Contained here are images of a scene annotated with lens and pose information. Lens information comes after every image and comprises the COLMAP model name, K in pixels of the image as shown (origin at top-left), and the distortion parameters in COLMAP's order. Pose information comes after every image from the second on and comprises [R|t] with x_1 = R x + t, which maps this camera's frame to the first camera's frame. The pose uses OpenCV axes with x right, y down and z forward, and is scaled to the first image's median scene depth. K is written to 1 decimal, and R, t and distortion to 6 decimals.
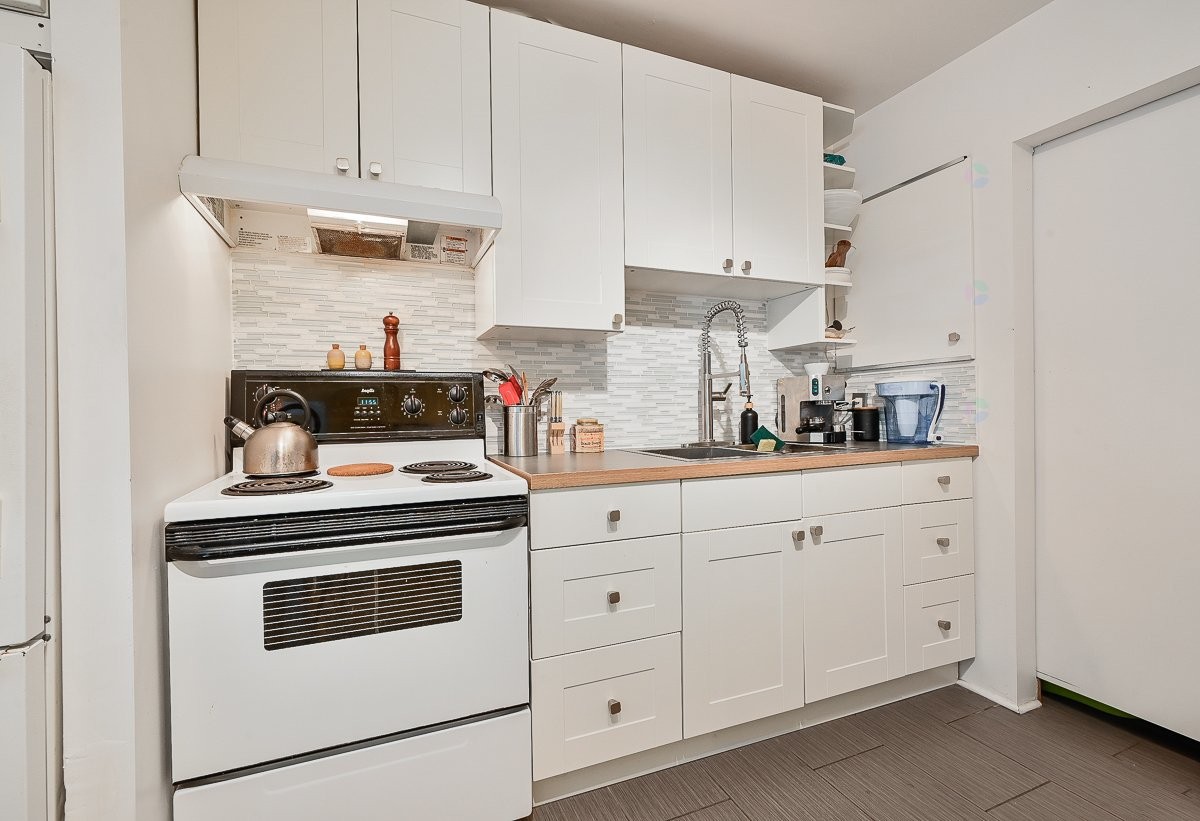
lens RADIAL K [[534.8, 0, 591.4], [0, 534.8, 413.4], [0, 0, 1]] dist [-0.004021, -0.000119]
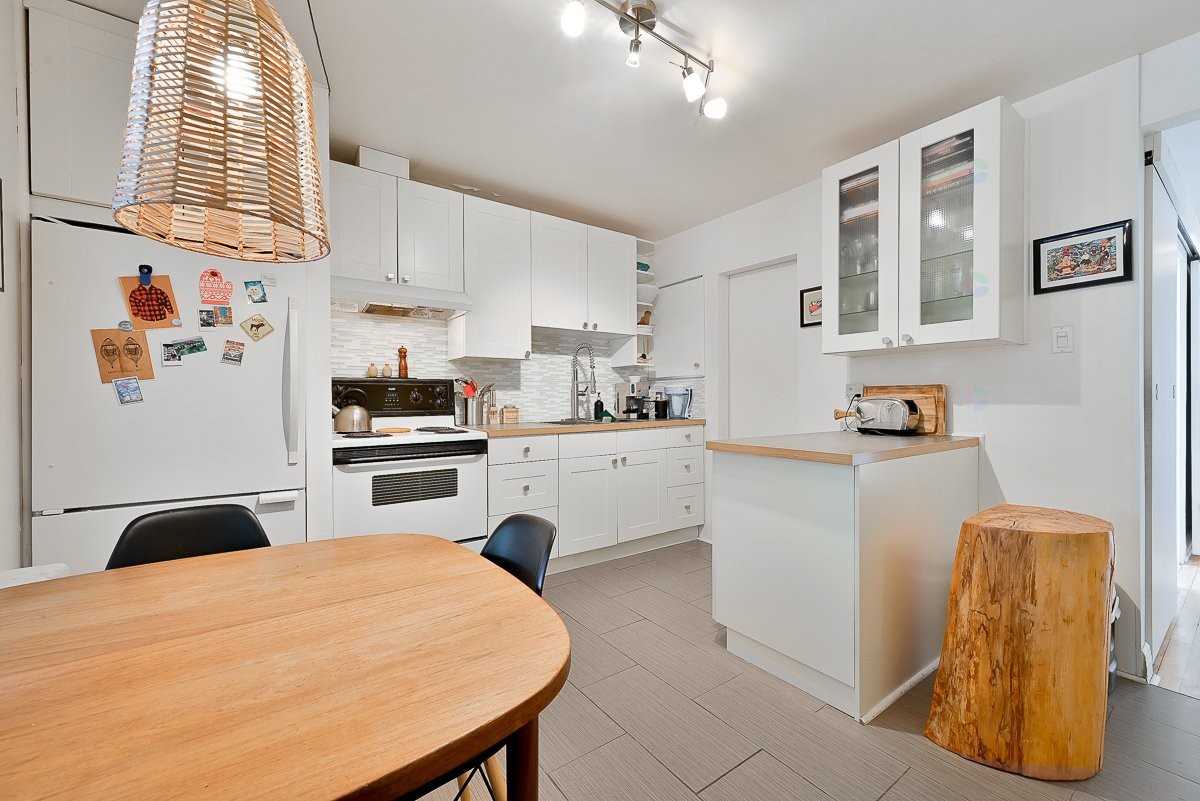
lens RADIAL K [[475.1, 0, 596.9], [0, 475.1, 403.7], [0, 0, 1]] dist [-0.001802, -0.000018]
pose [[0.976531, 0.006561, 0.215275, -0.069544], [-0.007044, 0.999974, 0.001476, 0.000843], [-0.215260, -0.002958, 0.976552, -0.679047]]
